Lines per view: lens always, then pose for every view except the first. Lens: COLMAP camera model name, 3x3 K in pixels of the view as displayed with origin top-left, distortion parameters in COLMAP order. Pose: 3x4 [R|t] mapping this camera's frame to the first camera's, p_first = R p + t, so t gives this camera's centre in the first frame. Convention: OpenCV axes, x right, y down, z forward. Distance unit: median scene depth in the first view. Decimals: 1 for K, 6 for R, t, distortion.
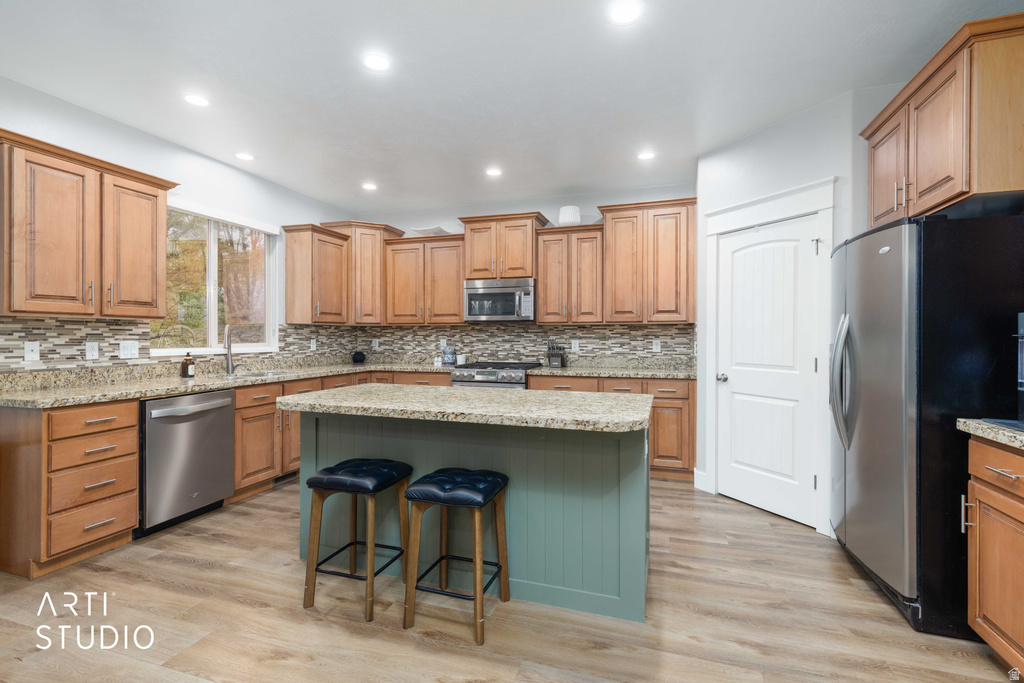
lens RADIAL K [[478.7, 0, 509.8], [0, 478.7, 336.2], [0, 0, 1]] dist [0.008440, -0.002096]
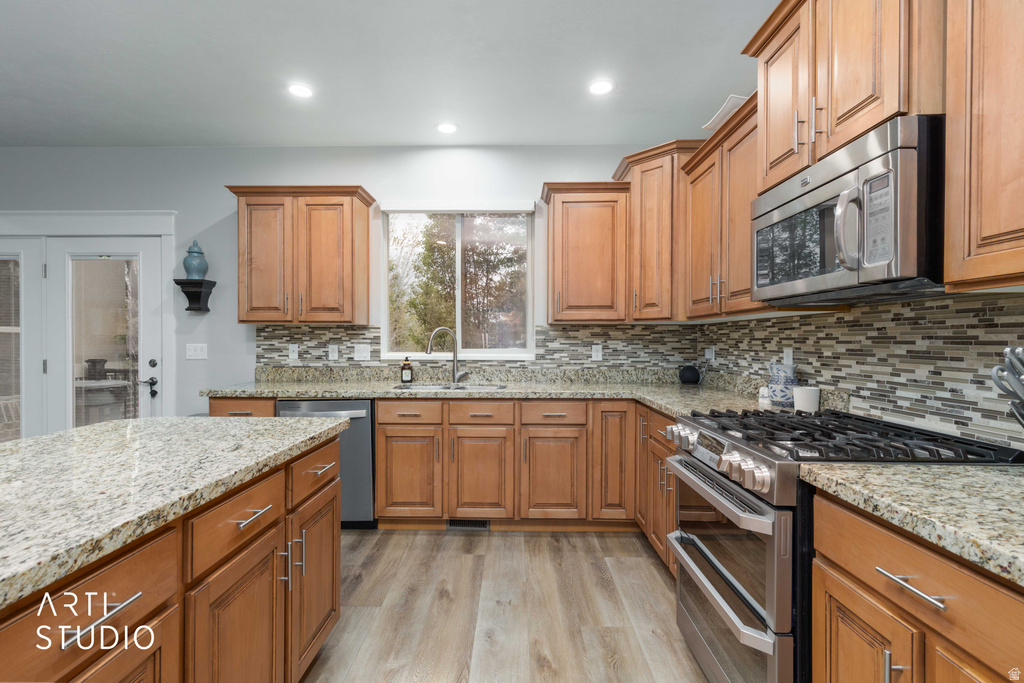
lens RADIAL K [[478.7, 0, 507.3], [0, 478.7, 343.1], [0, 0, 1]] dist [0.008440, -0.002096]
pose [[0.283743, 0.005337, -0.958886, 0.281536], [-0.002191, 0.999986, 0.004917, 0.000551], [0.958898, 0.000706, 0.283751, 0.834525]]
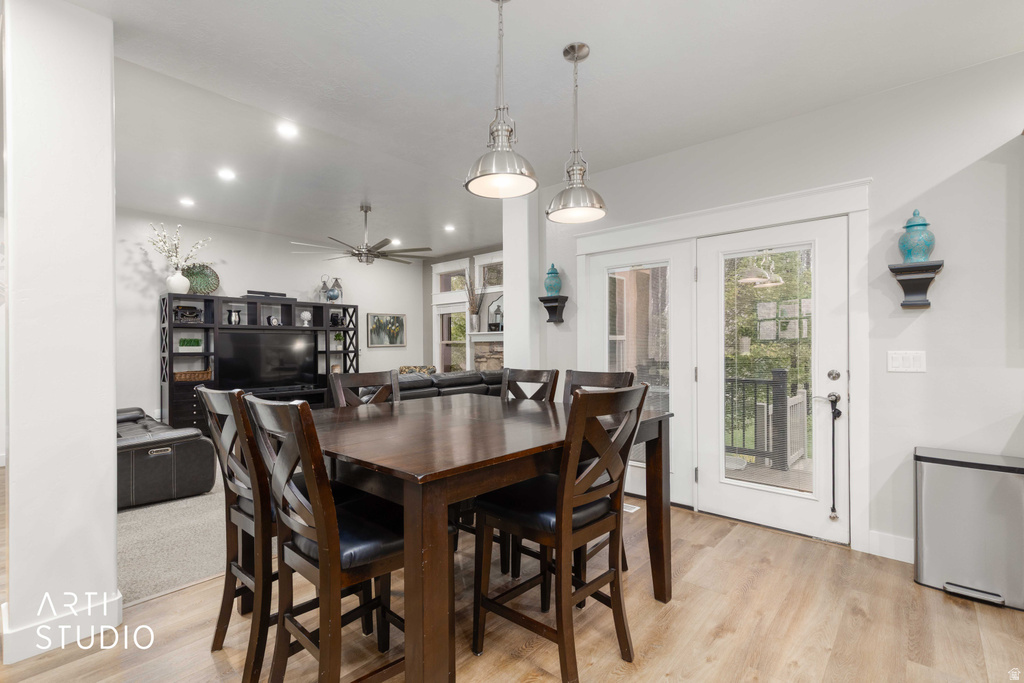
lens RADIAL K [[478.7, 0, 520.4], [0, 478.7, 348.3], [0, 0, 1]] dist [0.008440, -0.002096]
pose [[-0.404906, 0.004241, -0.914348, 0.075426], [0.002856, 0.999990, 0.003374, 0.000368], [0.914354, -0.001246, -0.404915, 0.303932]]
